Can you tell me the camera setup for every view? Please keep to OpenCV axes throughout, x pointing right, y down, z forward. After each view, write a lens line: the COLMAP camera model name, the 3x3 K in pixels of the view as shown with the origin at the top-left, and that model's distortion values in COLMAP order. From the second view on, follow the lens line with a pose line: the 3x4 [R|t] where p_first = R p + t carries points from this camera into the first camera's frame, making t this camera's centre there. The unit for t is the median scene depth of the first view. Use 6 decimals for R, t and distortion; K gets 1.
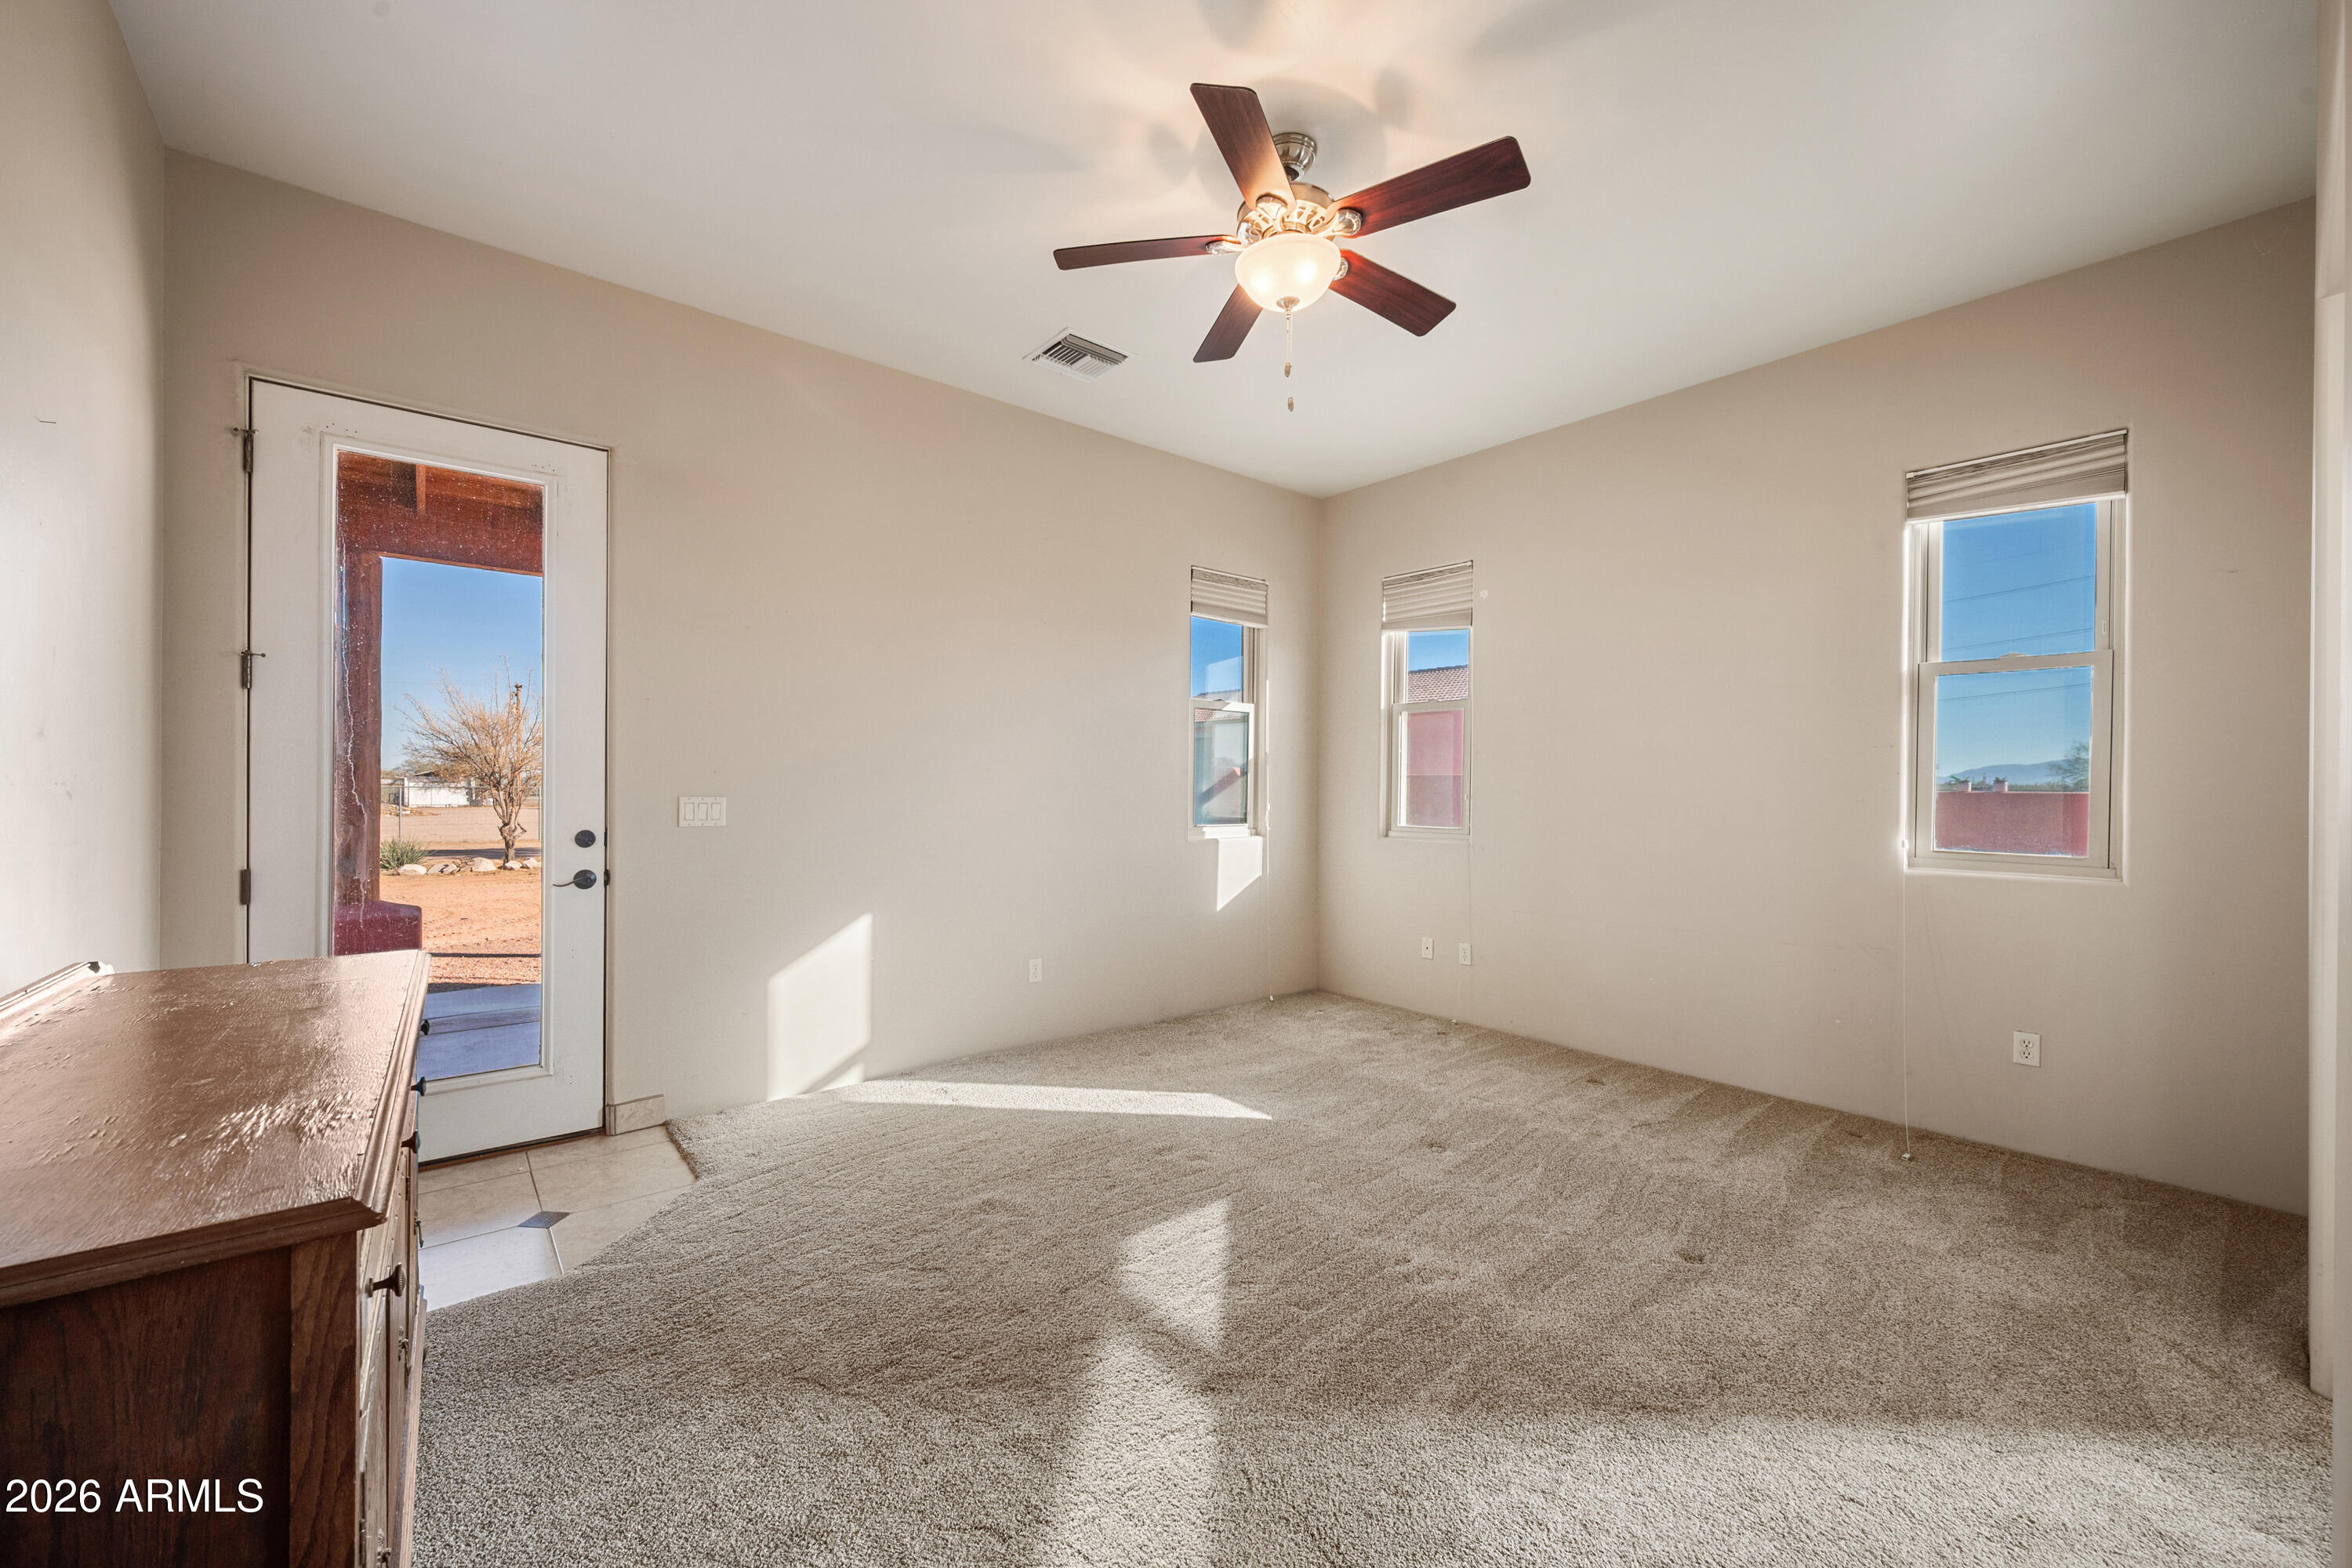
lens RADIAL K [[921.9, 0, 1172.3], [0, 921.9, 786.6], [0, 0, 1]] dist [-0.000093, 0.000573]
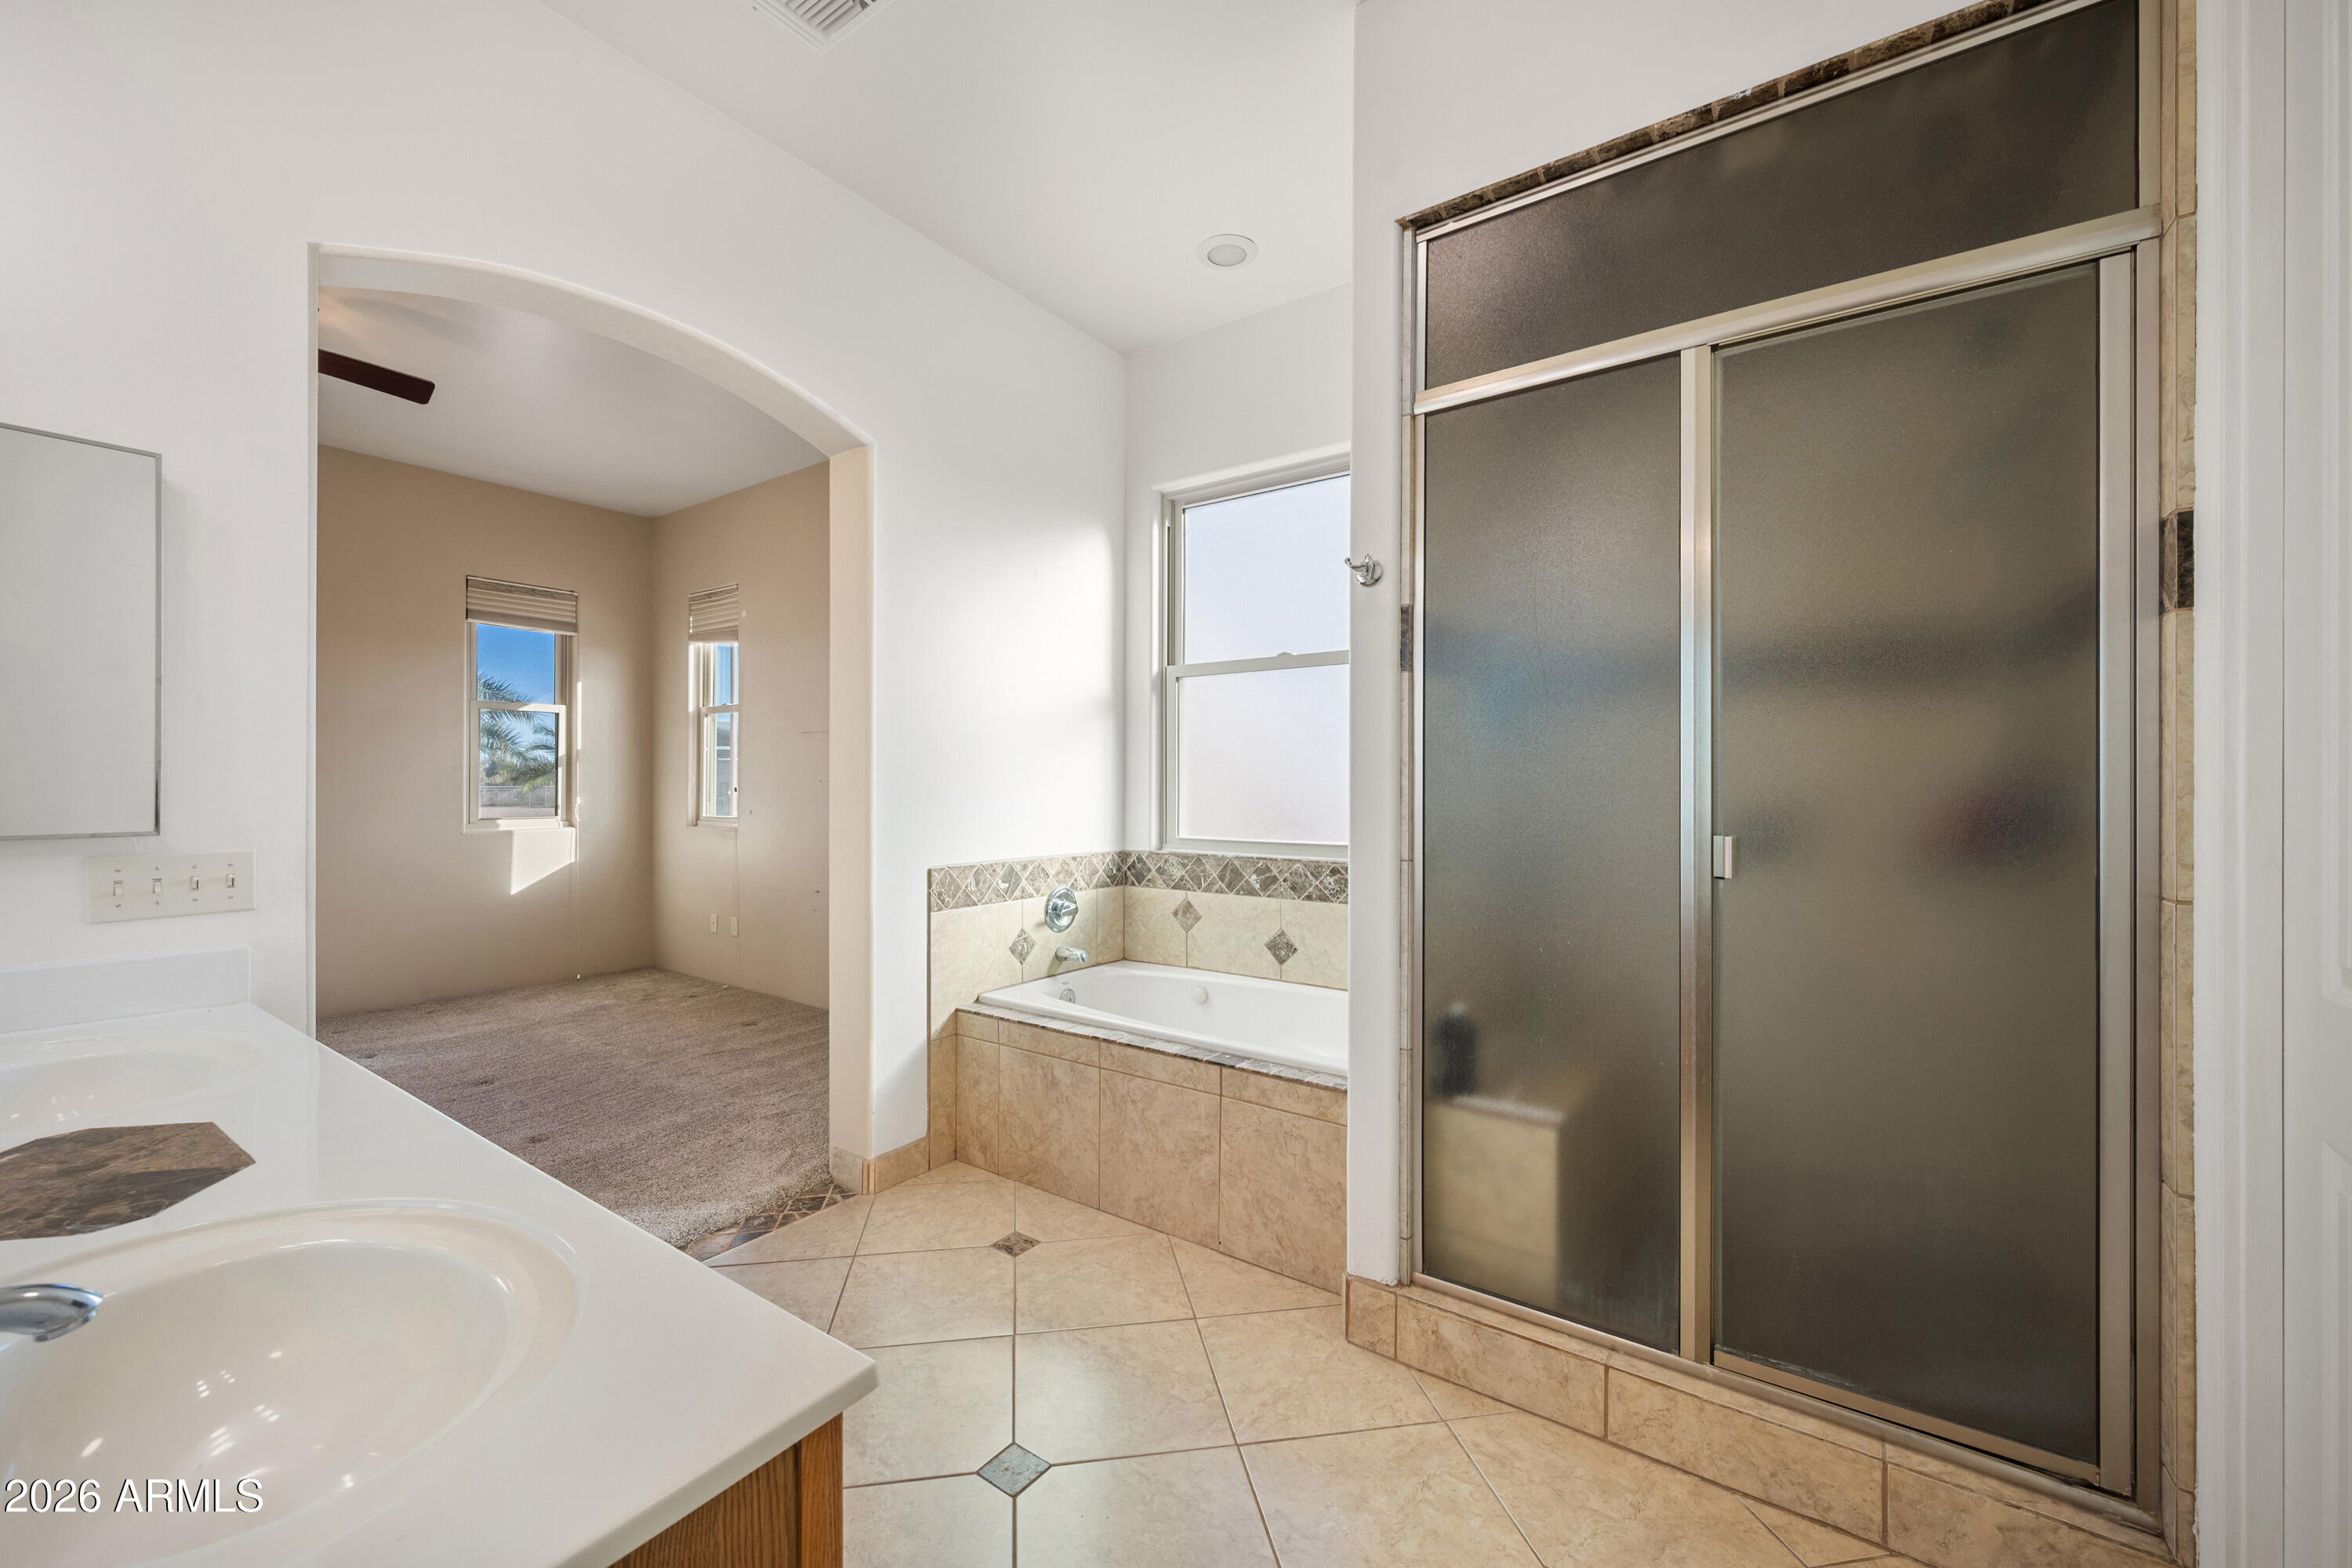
lens RADIAL K [[921.9, 0, 1175.0], [0, 921.9, 782.1], [0, 0, 1]] dist [-0.000093, 0.000573]
pose [[0.967555, -0.004573, 0.252617, 0.517390], [0.004637, 0.999989, 0.000340, 0.003637], [-0.252616, 0.000842, 0.967566, -0.230870]]
